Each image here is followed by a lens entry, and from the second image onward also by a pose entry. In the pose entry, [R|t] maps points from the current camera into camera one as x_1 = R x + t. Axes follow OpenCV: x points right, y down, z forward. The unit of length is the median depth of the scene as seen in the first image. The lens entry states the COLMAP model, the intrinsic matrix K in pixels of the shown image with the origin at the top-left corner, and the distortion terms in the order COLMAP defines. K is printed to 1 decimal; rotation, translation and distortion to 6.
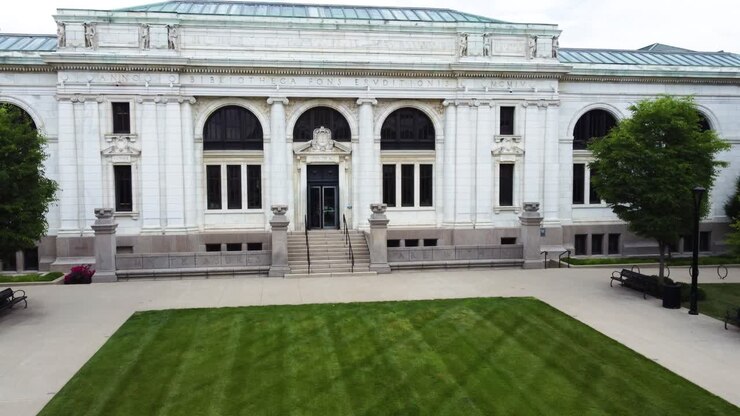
lens RADIAL K [[585.8, 0, 369.6], [0, 585.8, 209.8], [0, 0, 1]] dist [-0.006620, -0.009177]
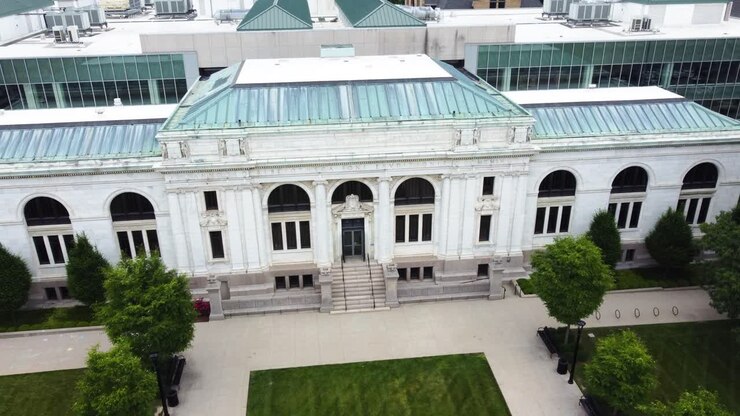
lens RADIAL K [[585.8, 0, 370.8], [0, 585.8, 206.9], [0, 0, 1]] dist [-0.006620, -0.009177]
pose [[0.999449, 0.010855, -0.031368, 0.006551], [0.001098, 0.933679, 0.358110, -0.616863], [0.033175, -0.357947, 0.933152, -0.300590]]
